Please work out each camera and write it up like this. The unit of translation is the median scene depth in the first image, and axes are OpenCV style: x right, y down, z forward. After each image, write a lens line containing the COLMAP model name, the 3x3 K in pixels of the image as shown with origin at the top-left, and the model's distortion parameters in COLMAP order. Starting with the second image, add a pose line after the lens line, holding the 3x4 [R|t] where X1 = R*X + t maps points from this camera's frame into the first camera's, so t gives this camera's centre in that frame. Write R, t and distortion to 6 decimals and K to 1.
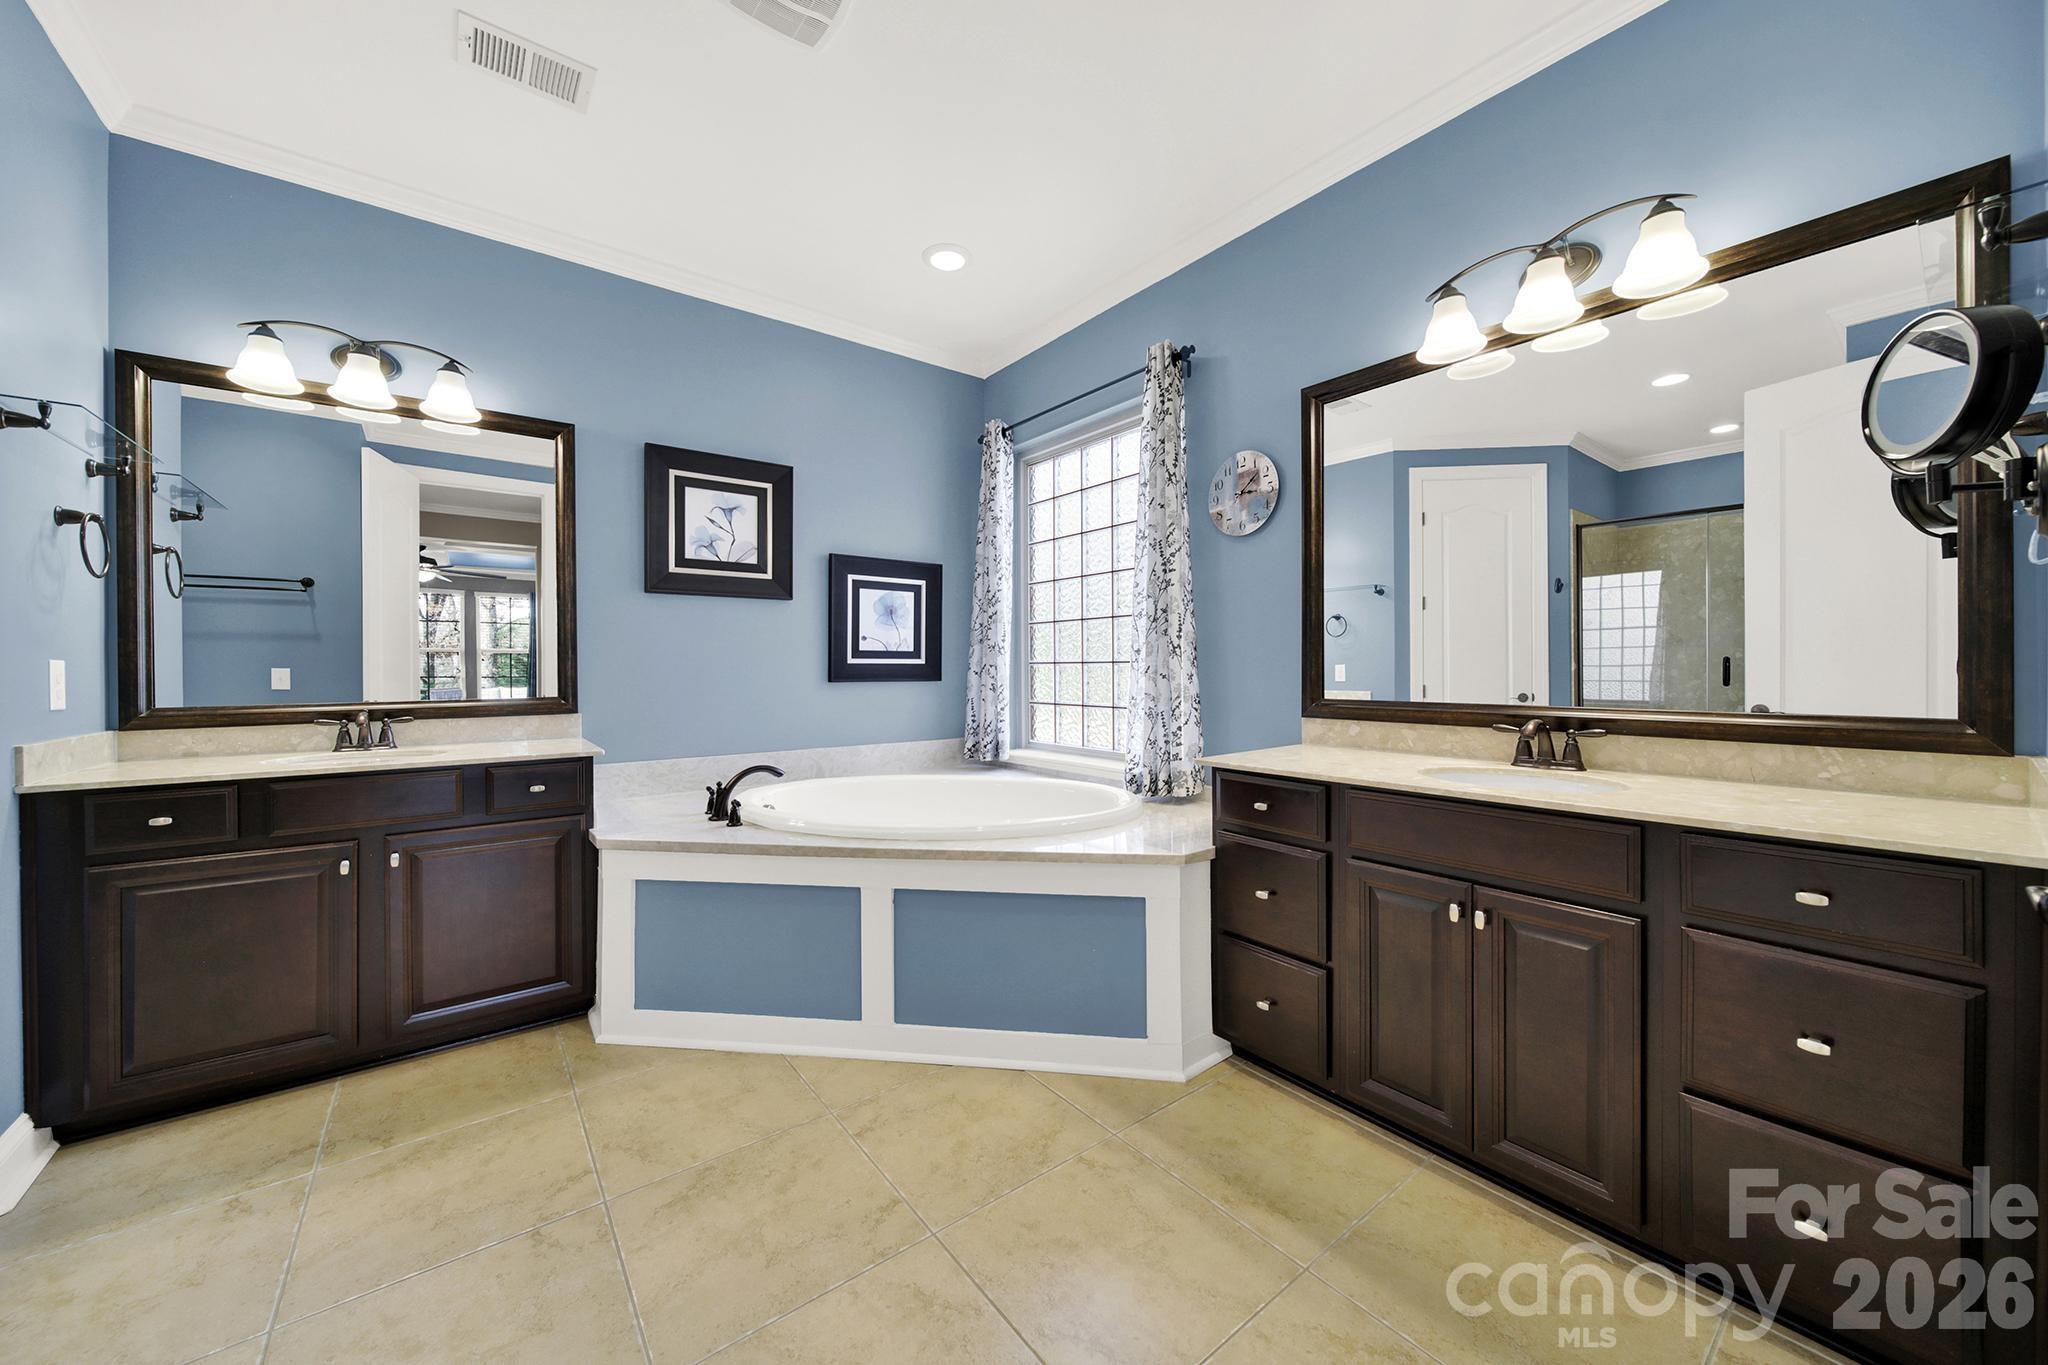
lens RADIAL K [[730.1, 0, 1013.2], [0, 730.1, 677.0], [0, 0, 1]] dist [-0.000256, -0.001651]
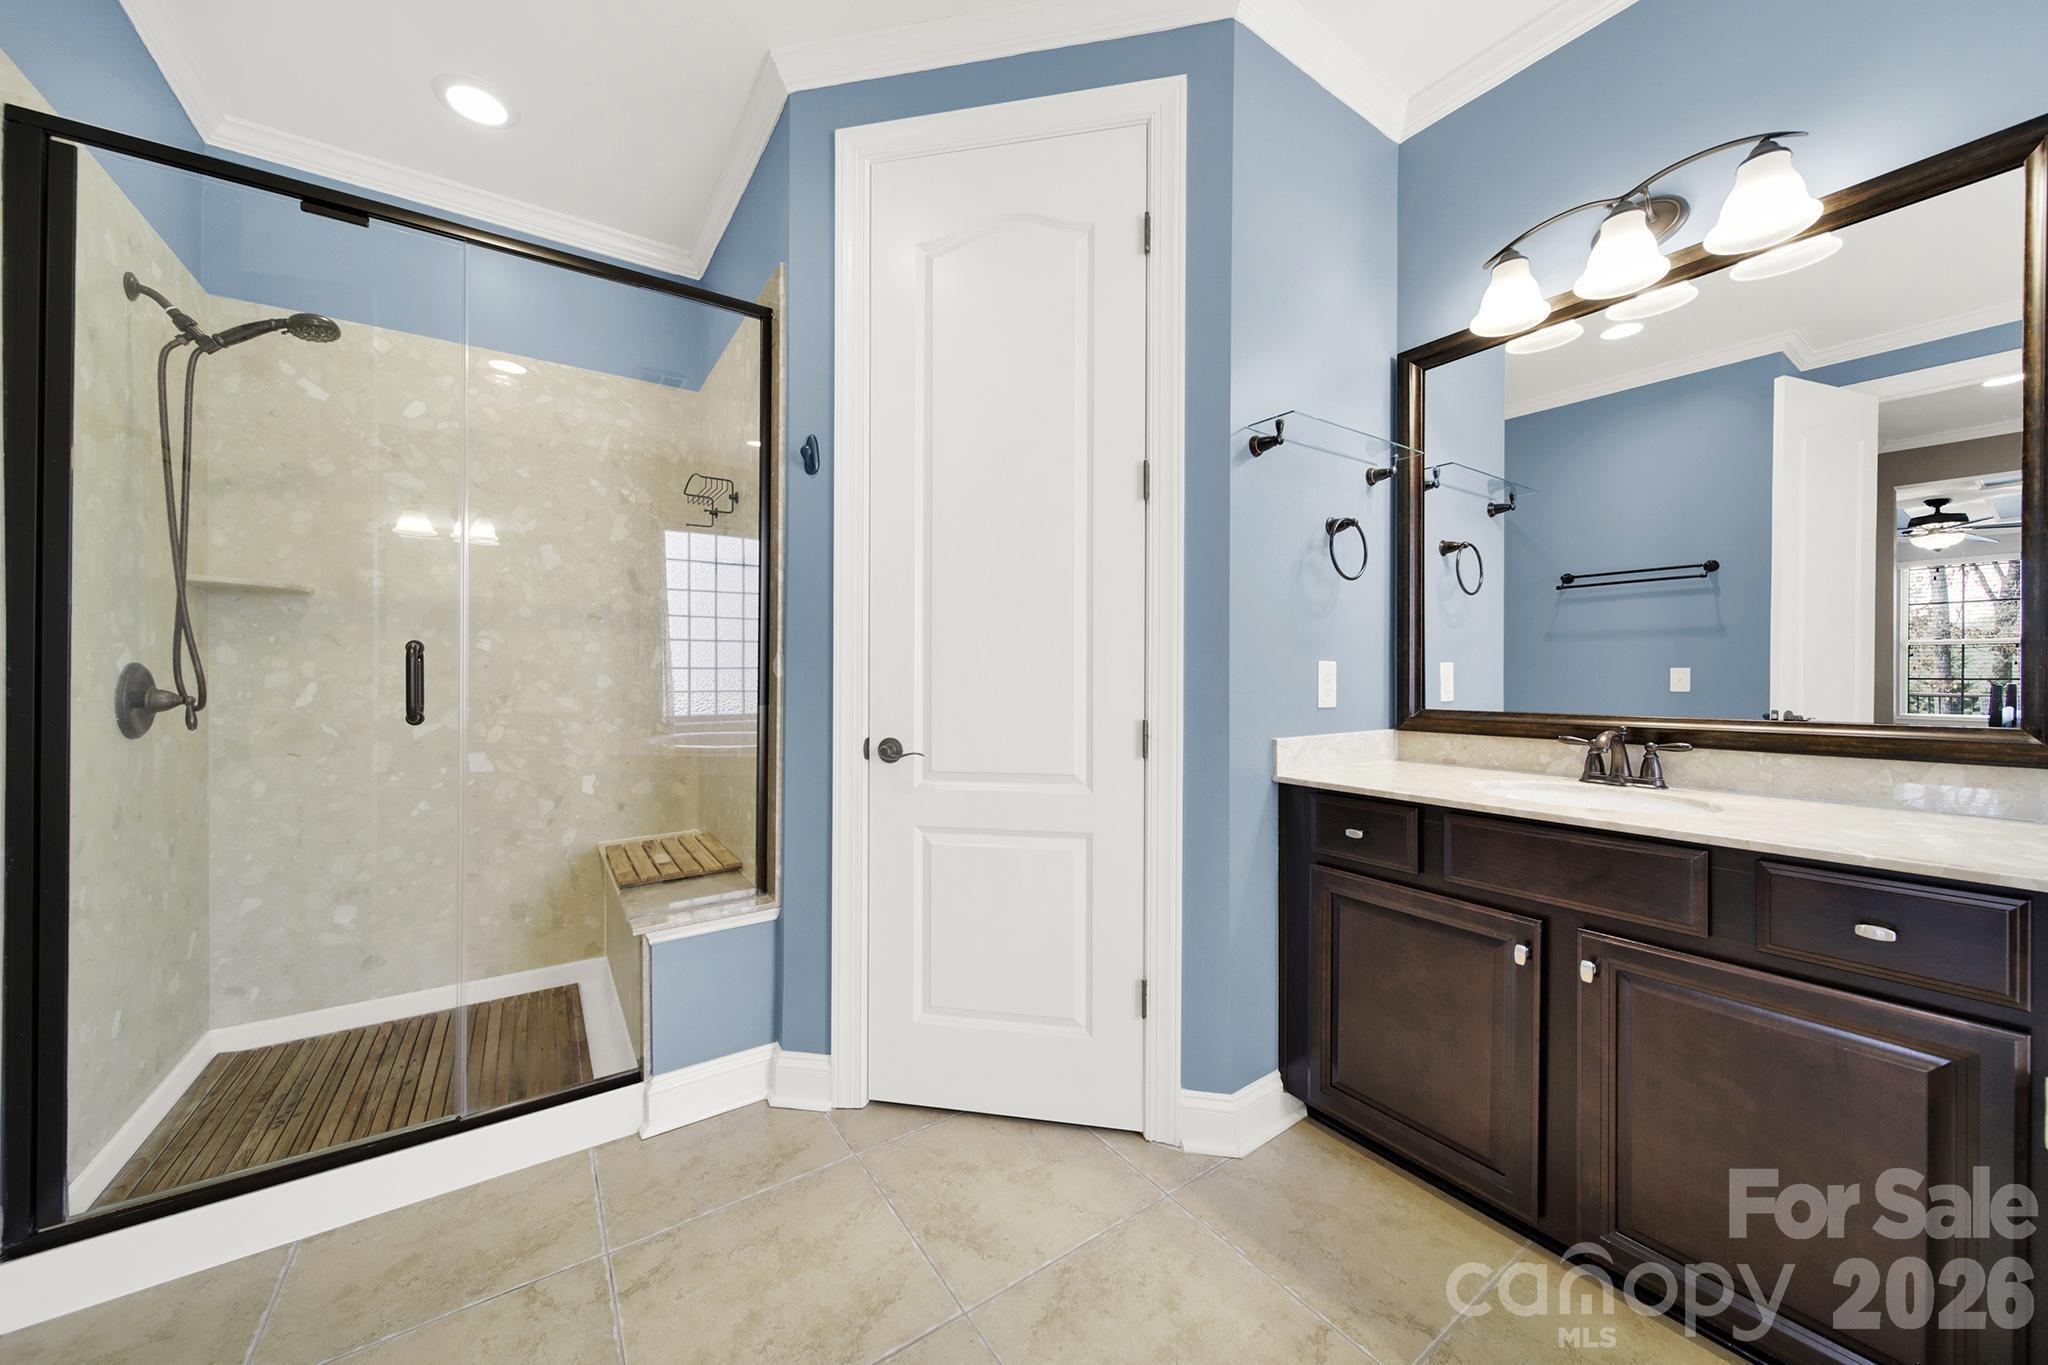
lens RADIAL K [[730.1, 0, 1020.3], [0, 730.1, 675.2], [0, 0, 1]] dist [-0.000256, -0.001651]
pose [[-0.045151, 0.007026, -0.998955, -0.170944], [-0.008336, 0.999938, 0.007410, -0.004959], [0.998945, 0.008662, -0.045090, 0.465120]]
